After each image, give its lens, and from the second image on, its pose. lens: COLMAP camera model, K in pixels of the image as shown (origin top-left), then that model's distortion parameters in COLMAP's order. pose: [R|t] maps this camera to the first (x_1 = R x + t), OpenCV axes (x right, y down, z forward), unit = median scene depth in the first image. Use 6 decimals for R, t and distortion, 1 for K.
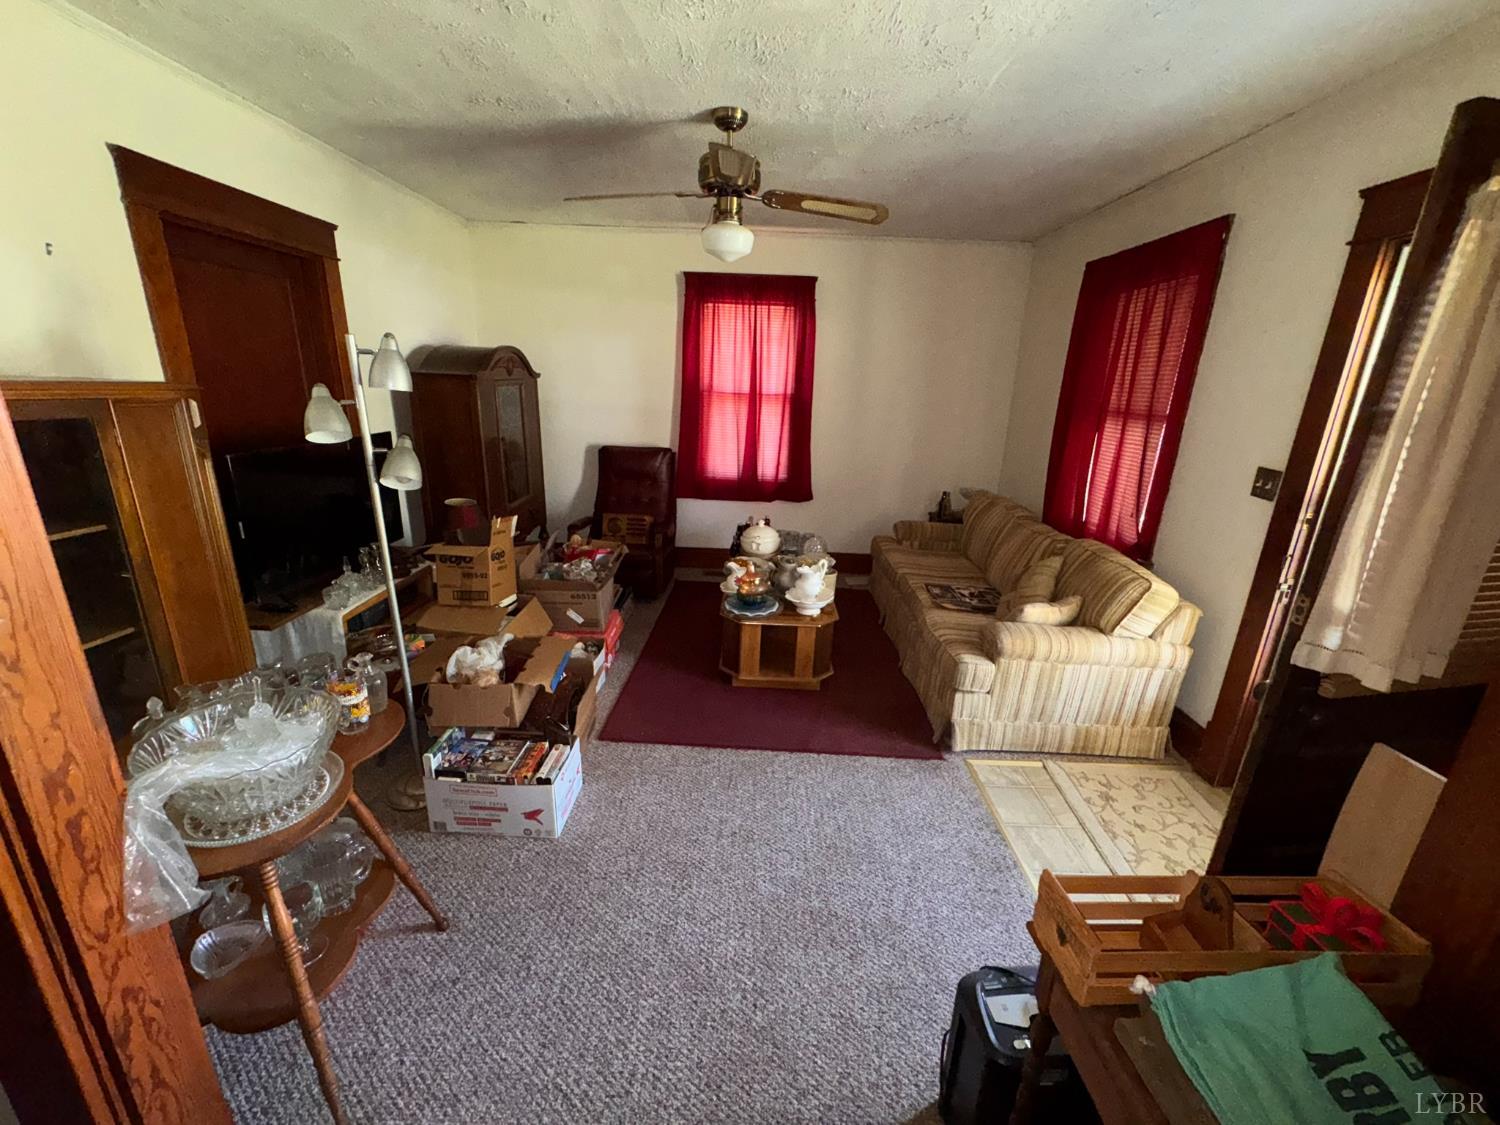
lens RADIAL K [[596.6, 0, 753.0], [0, 596.6, 561.3], [0, 0, 1]] dist [-0.004331, 0.000330]
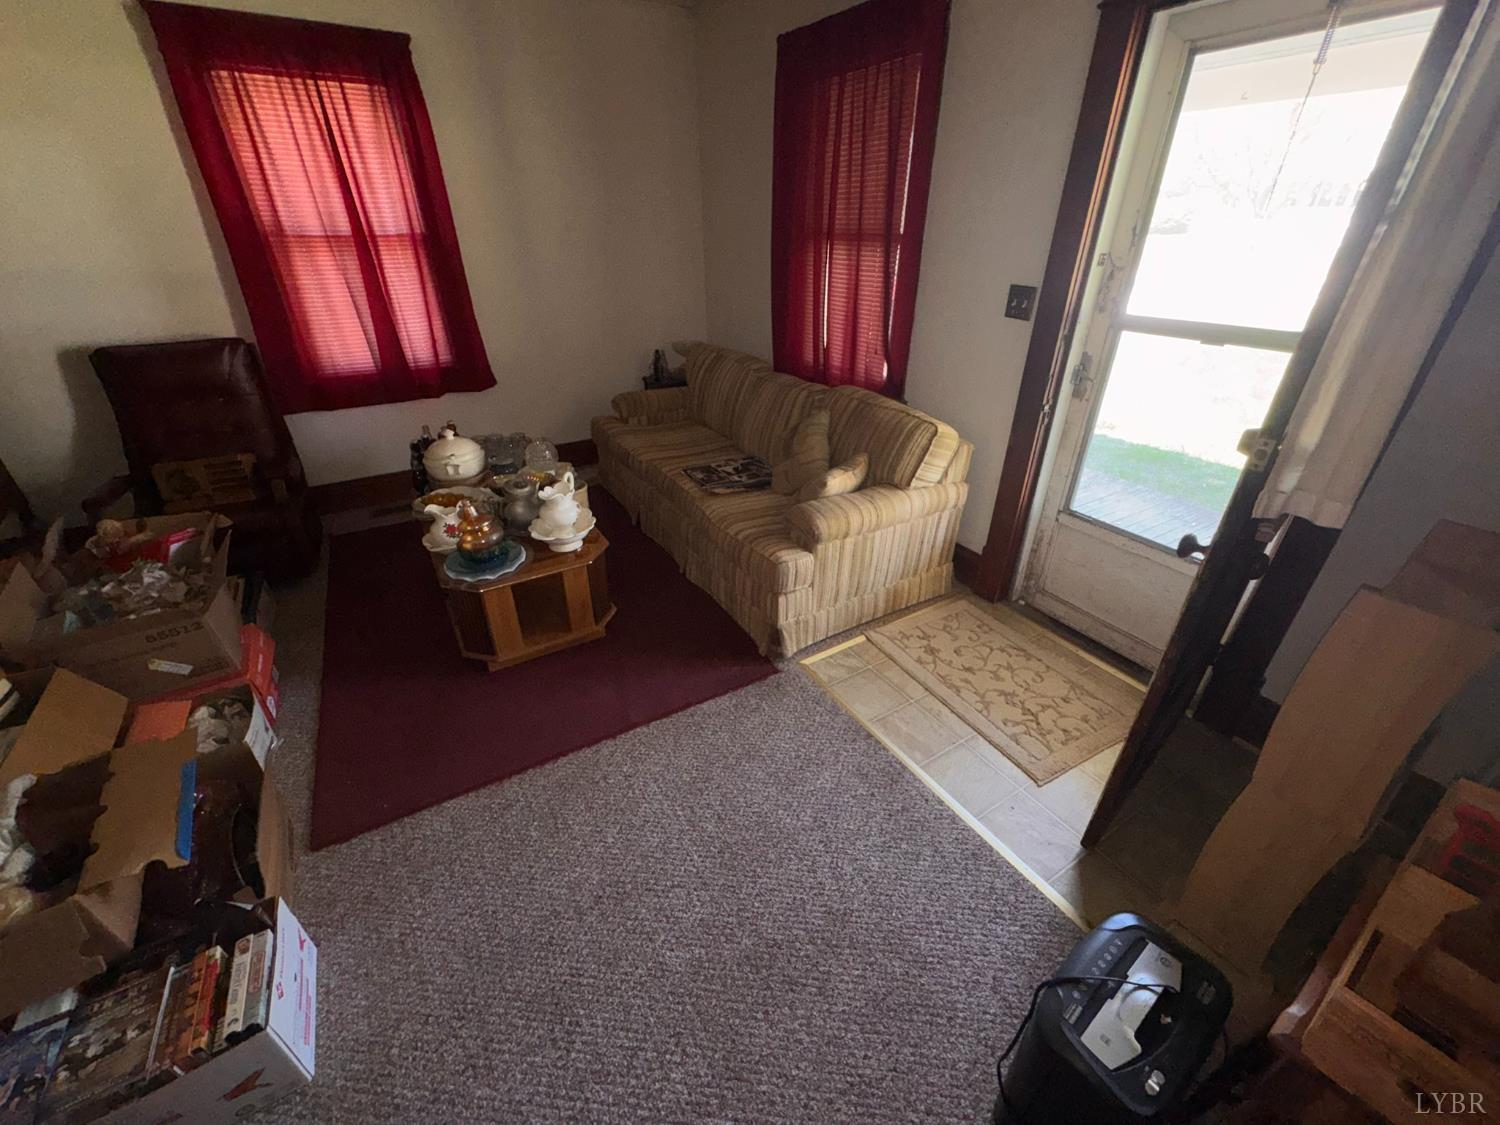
lens RADIAL K [[596.6, 0, 750.5], [0, 596.6, 562.7], [0, 0, 1]] dist [-0.004331, 0.000330]
pose [[0.844287, -0.294163, 0.447937, -0.055578], [0.184572, 0.944352, 0.272274, -0.058495], [-0.503103, -0.147201, 0.851598, 0.256760]]
